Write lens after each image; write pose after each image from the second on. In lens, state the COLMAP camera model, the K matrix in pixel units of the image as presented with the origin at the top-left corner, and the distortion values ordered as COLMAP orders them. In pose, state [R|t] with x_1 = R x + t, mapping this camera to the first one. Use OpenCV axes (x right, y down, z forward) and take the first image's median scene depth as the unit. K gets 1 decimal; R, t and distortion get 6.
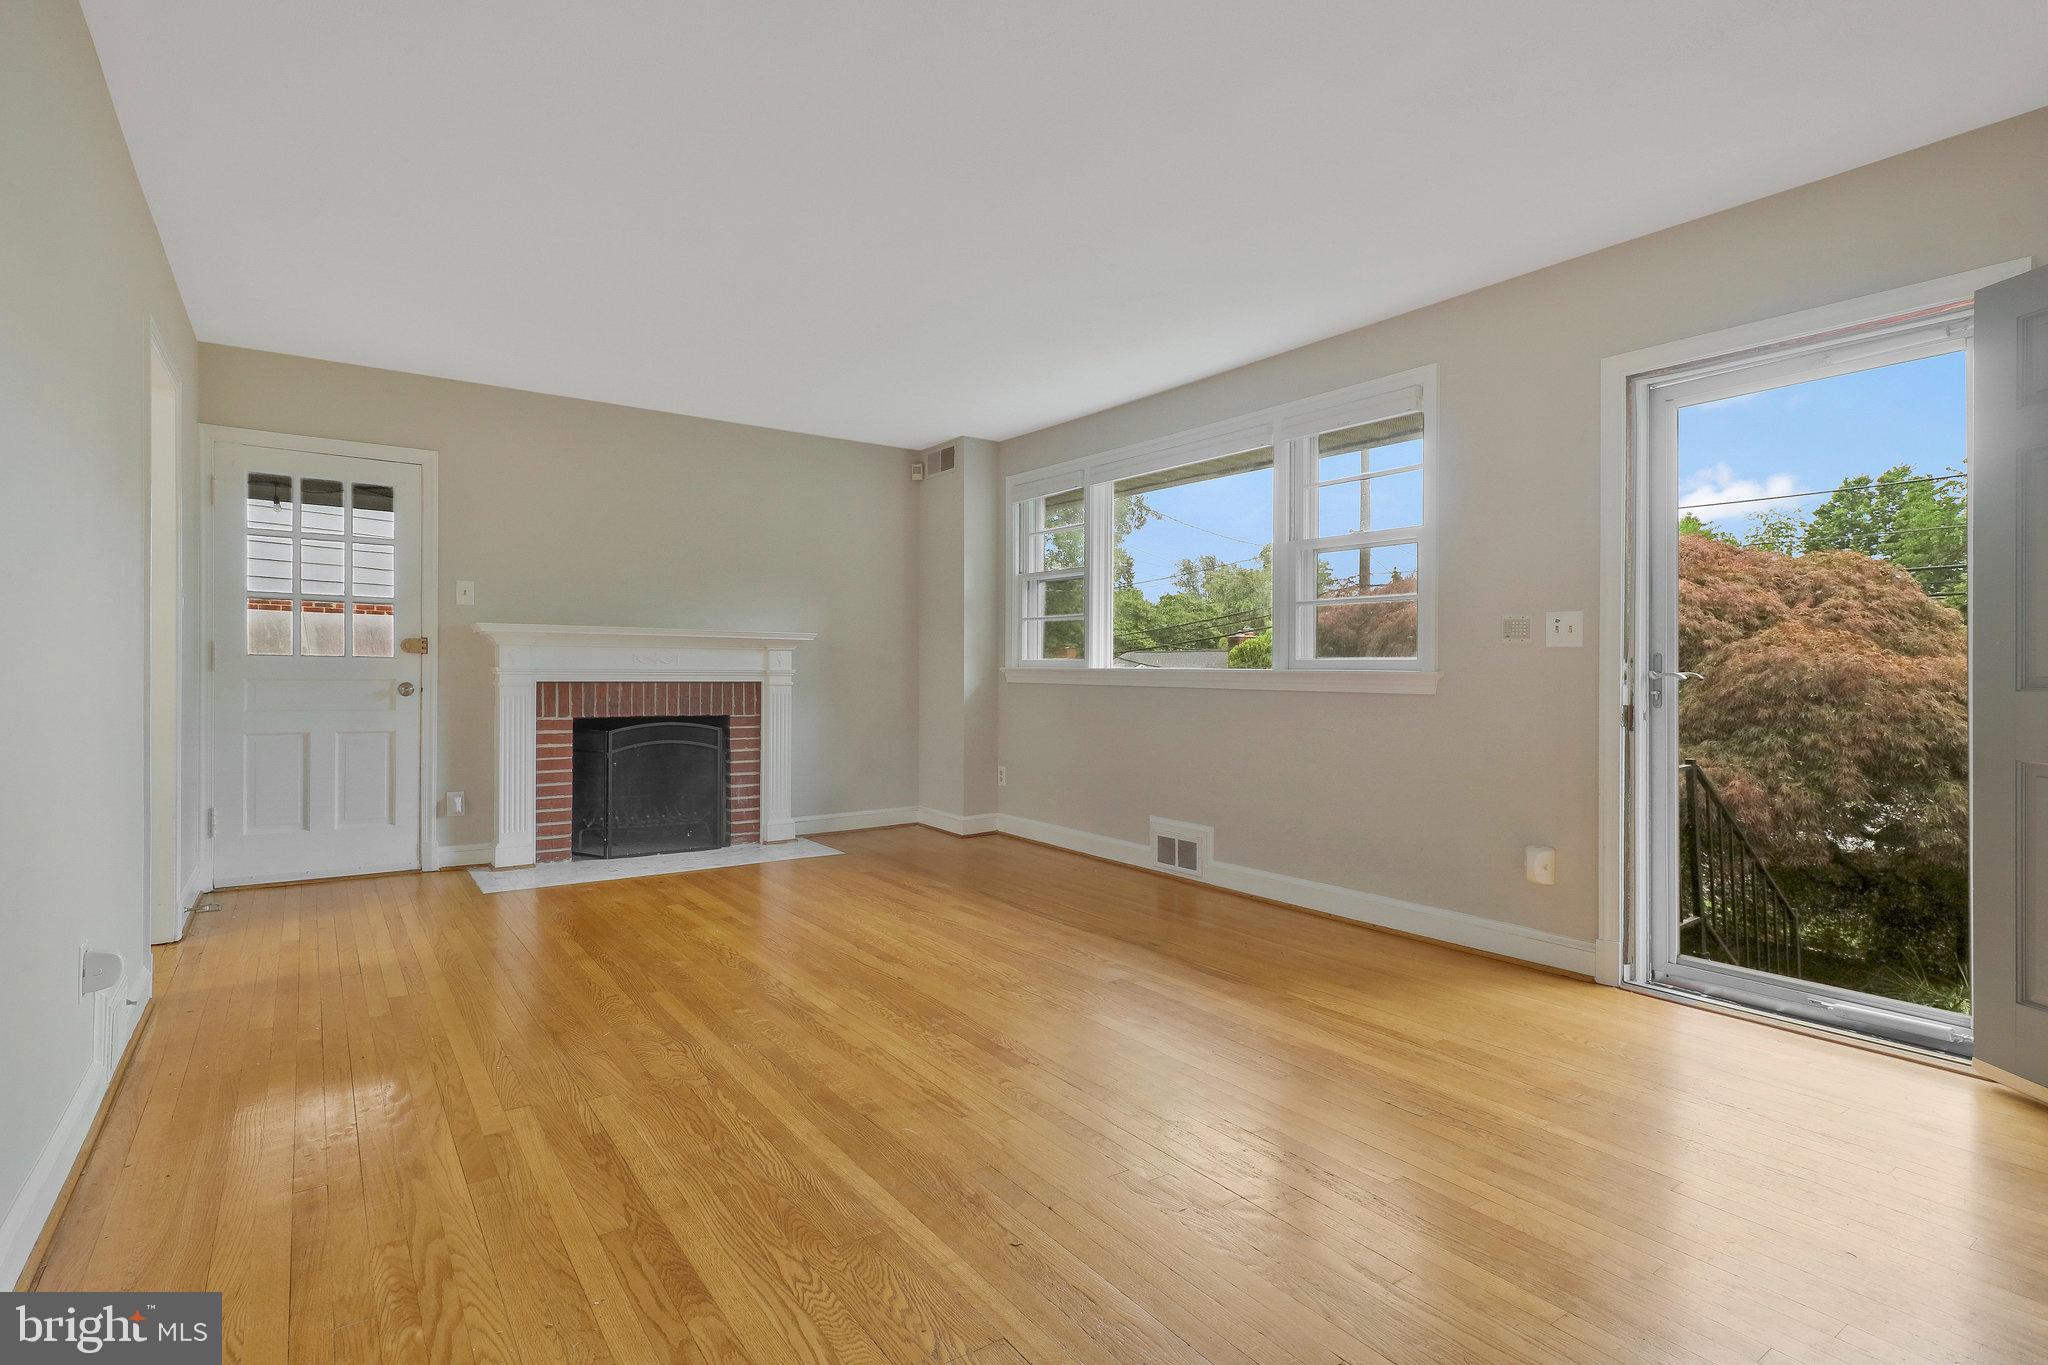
lens RADIAL K [[1047.1, 0, 1027.4], [0, 1047.1, 676.7], [0, 0, 1]] dist [0.007231, 0.000676]
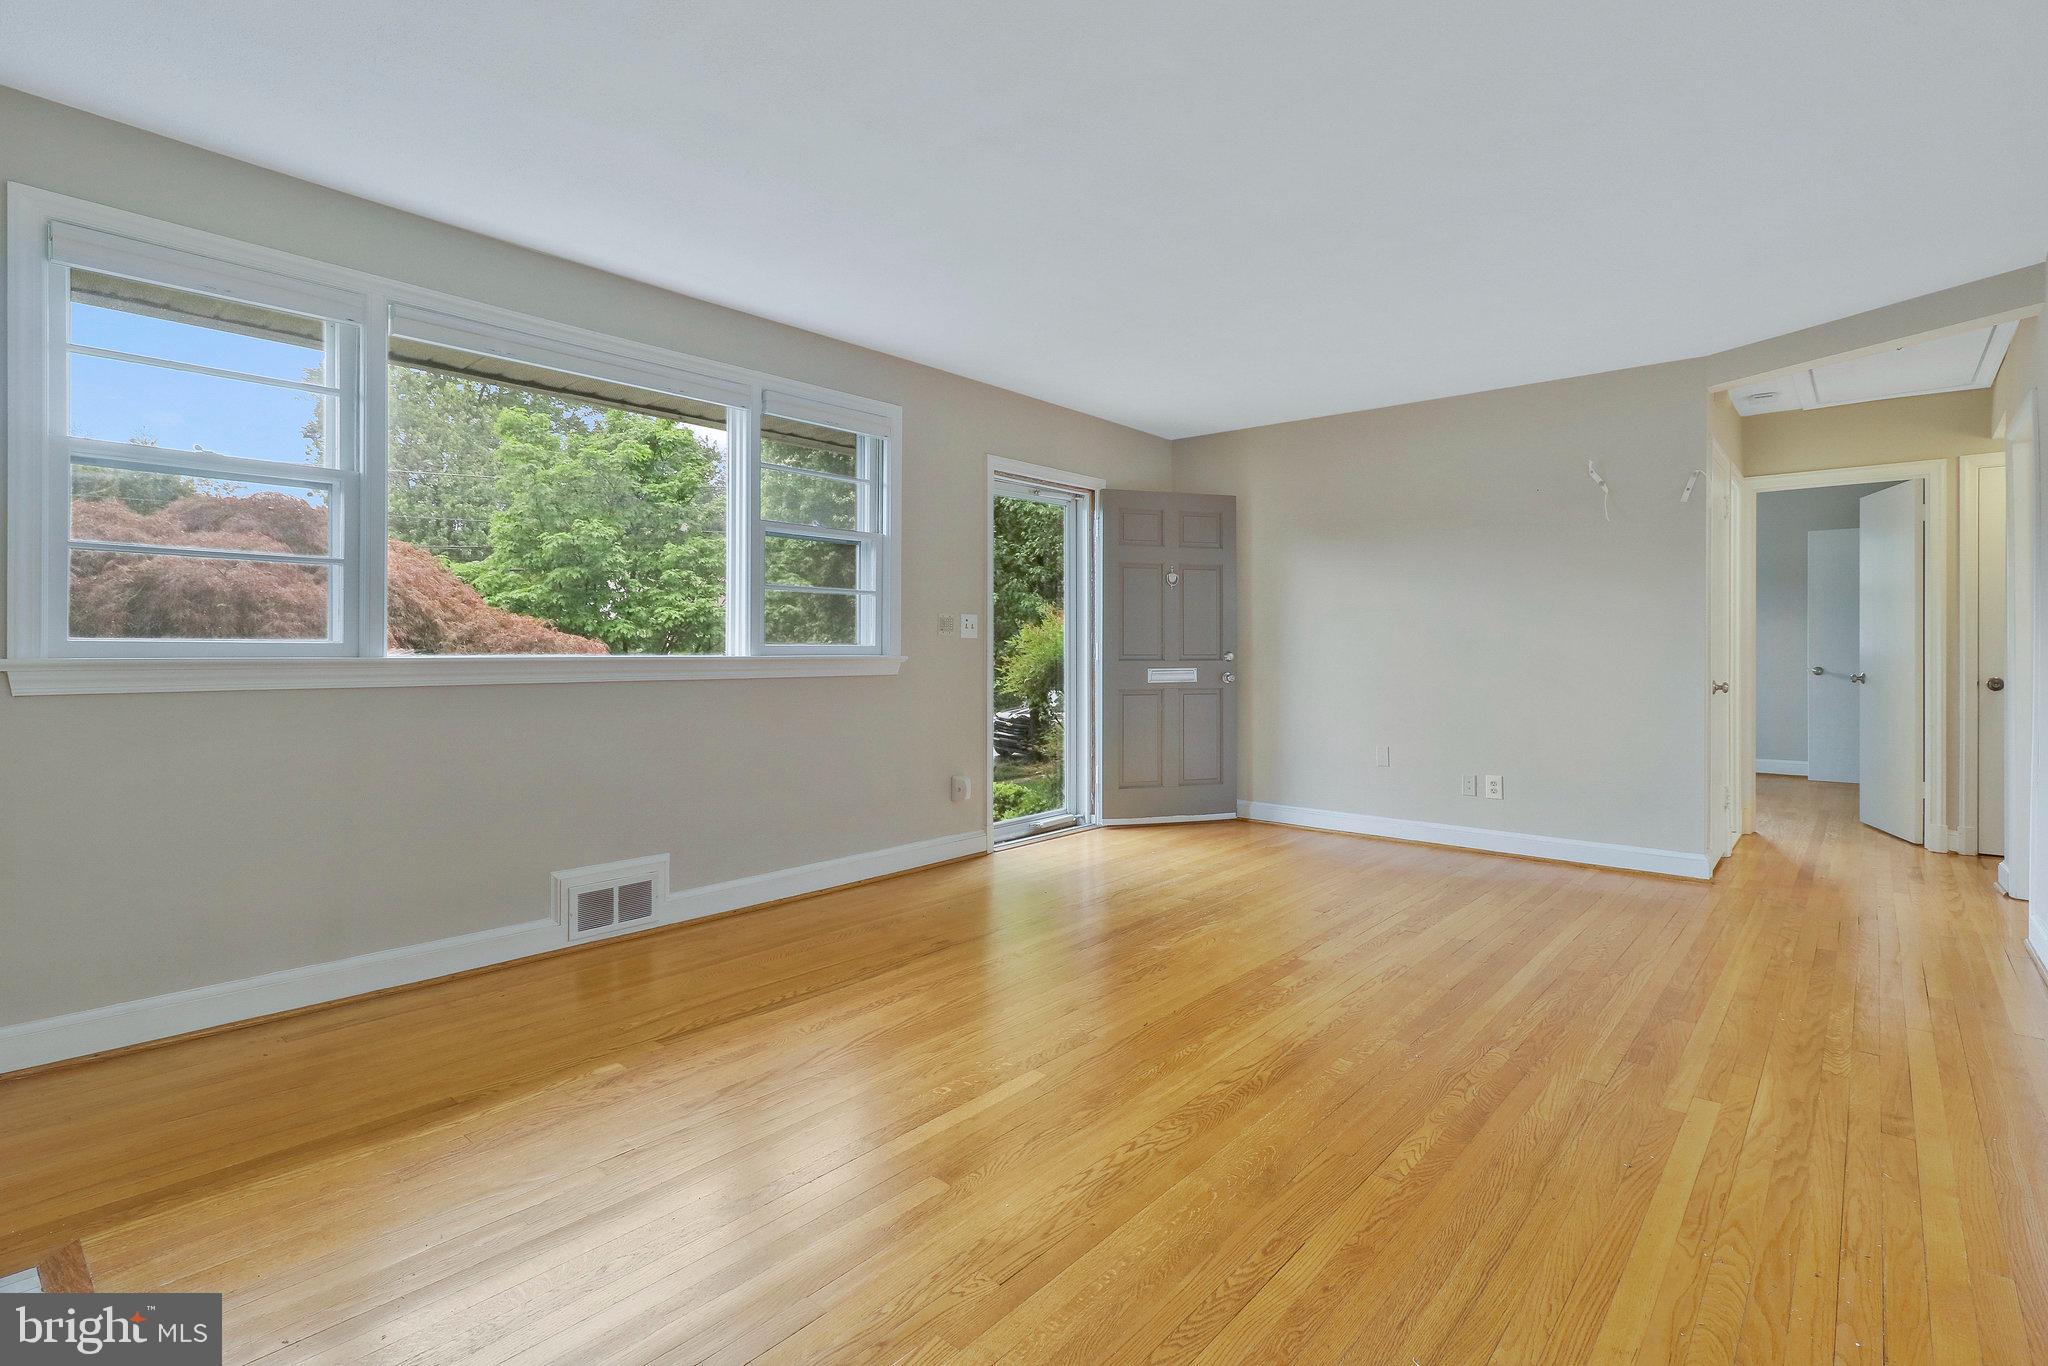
lens RADIAL K [[959.2, 0, 1052.3], [0, 959.2, 647.6], [0, 0, 1]] dist [0.002494, -0.000914]
pose [[-0.260256, -0.006646, 0.965517, -0.680996], [0.002566, 0.999968, 0.007575, -0.020405], [-0.965536, 0.004449, -0.260231, 1.015304]]
